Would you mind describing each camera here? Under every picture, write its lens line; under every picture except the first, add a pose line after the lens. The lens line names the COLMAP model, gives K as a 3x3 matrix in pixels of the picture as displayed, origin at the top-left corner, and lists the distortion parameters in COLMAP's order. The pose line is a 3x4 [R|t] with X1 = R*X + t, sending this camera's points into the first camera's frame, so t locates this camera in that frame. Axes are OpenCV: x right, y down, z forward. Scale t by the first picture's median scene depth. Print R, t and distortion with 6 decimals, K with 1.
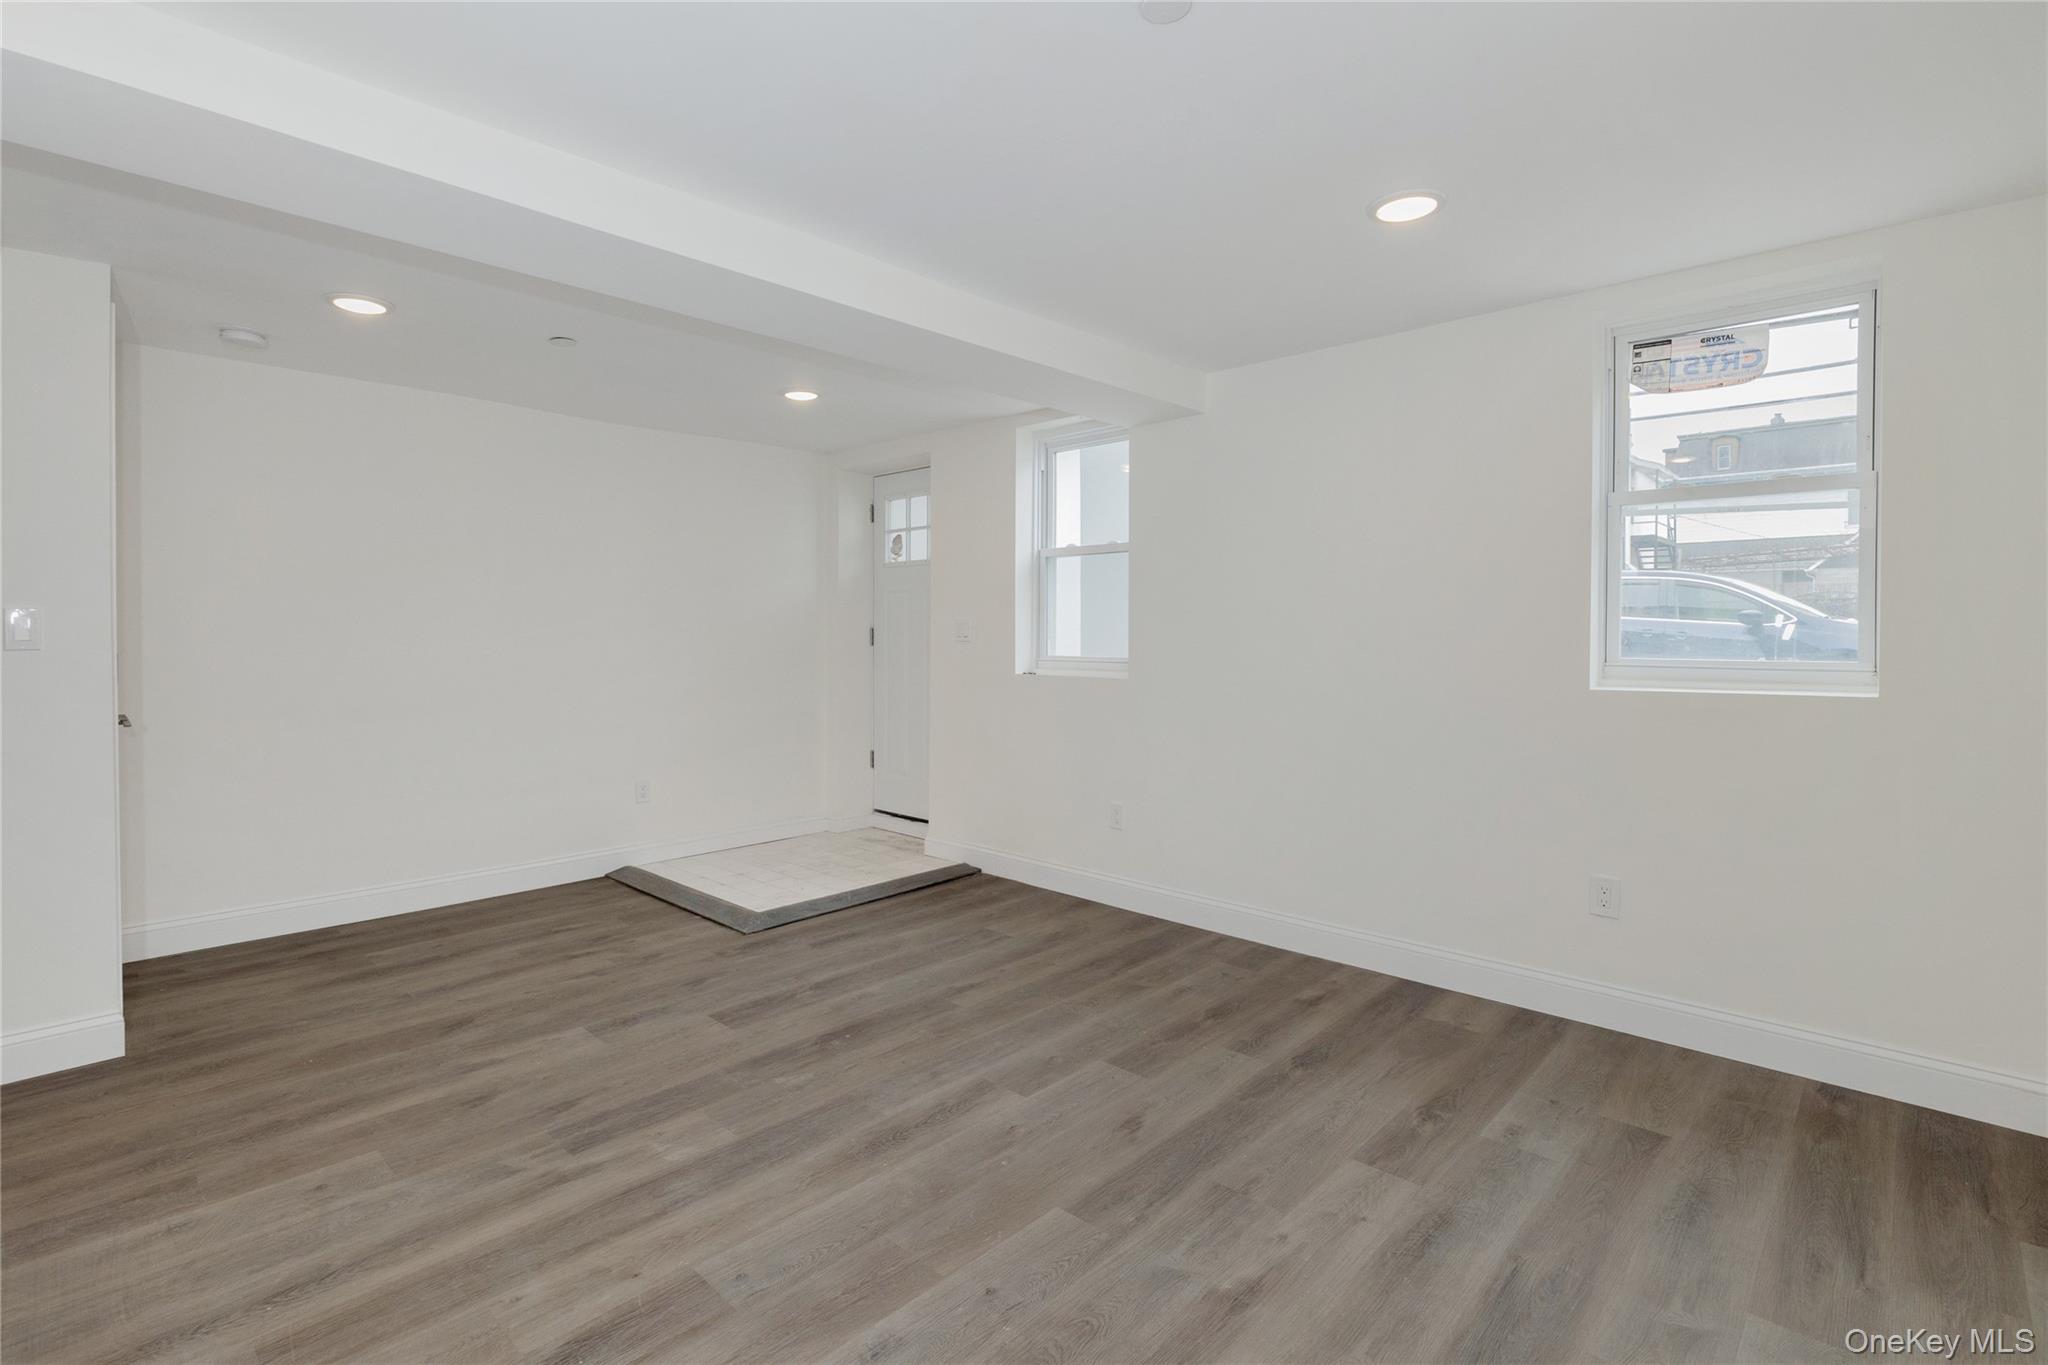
lens RADIAL K [[939.7, 0, 1024.7], [0, 939.7, 641.9], [0, 0, 1]] dist [-0.001898, -0.000048]
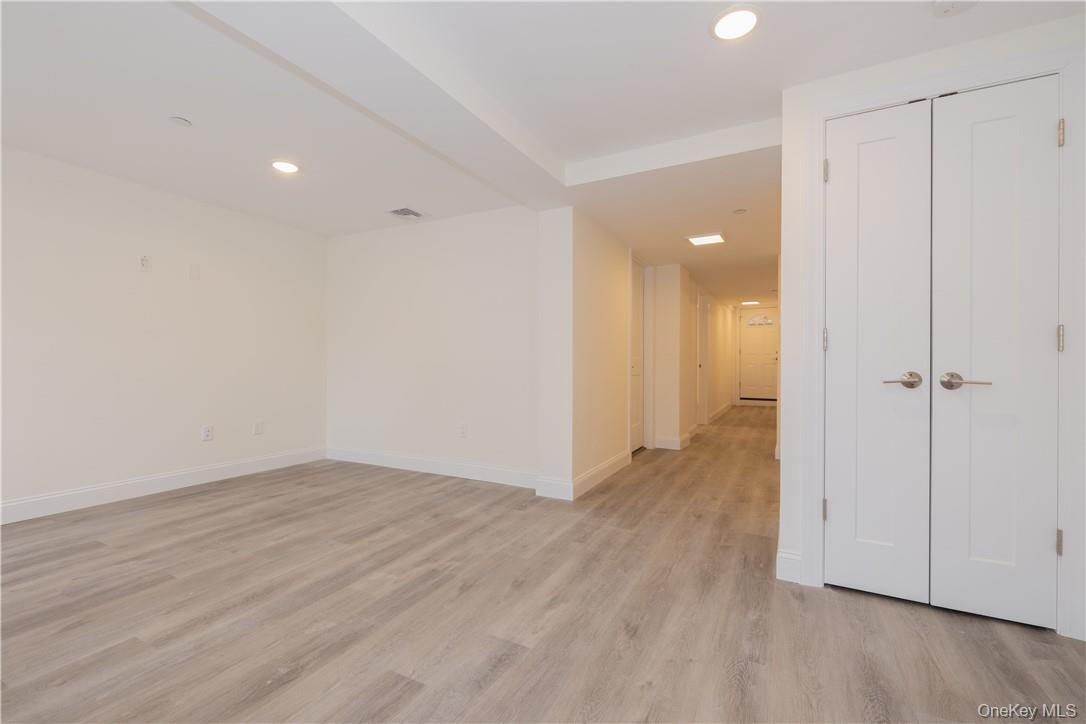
lens RADIAL K [[476.6, 0, 543.0], [0, 476.6, 362.0], [0, 0, 1]] dist [0.001125, -0.000091]
pose [[-0.968551, -0.003743, -0.248785, -0.387227], [-0.006697, 0.999917, 0.011031, 0.069503], [0.248723, 0.012351, -0.968496, 1.755647]]
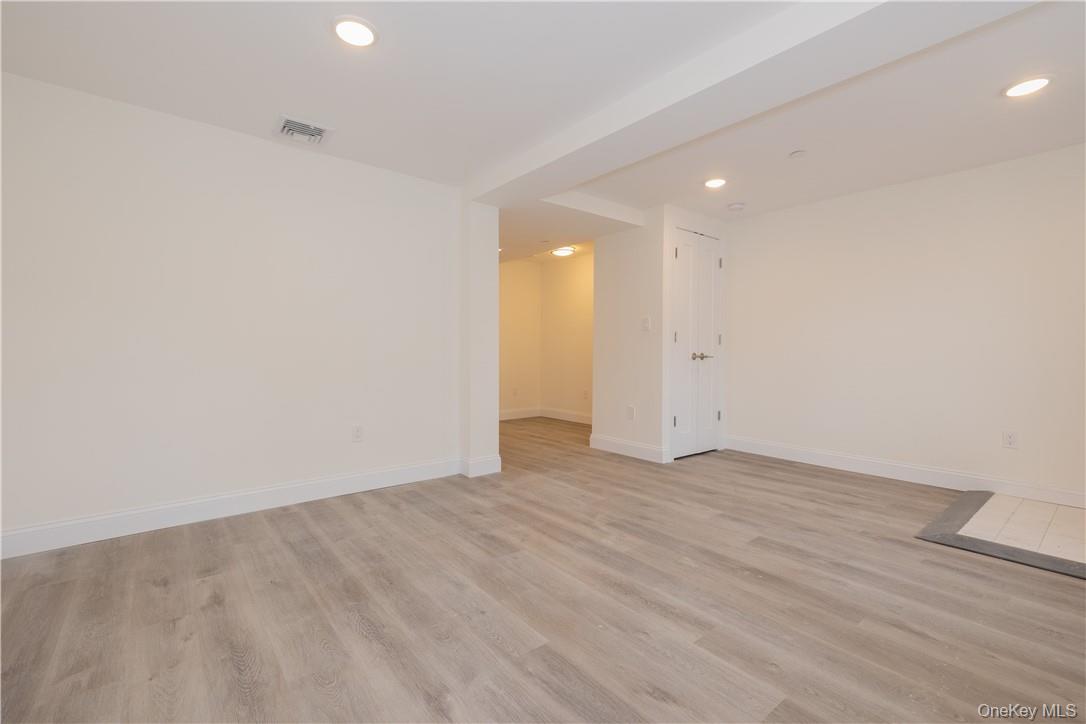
lens RADIAL K [[476.6, 0, 543.0], [0, 476.6, 362.0], [0, 0, 1]] dist [0.001125, -0.000091]
pose [[-0.129141, 0.021336, -0.991397, 0.644220], [-0.014413, 0.999623, 0.023390, 0.084932], [0.991522, 0.017310, -0.128784, 0.844273]]
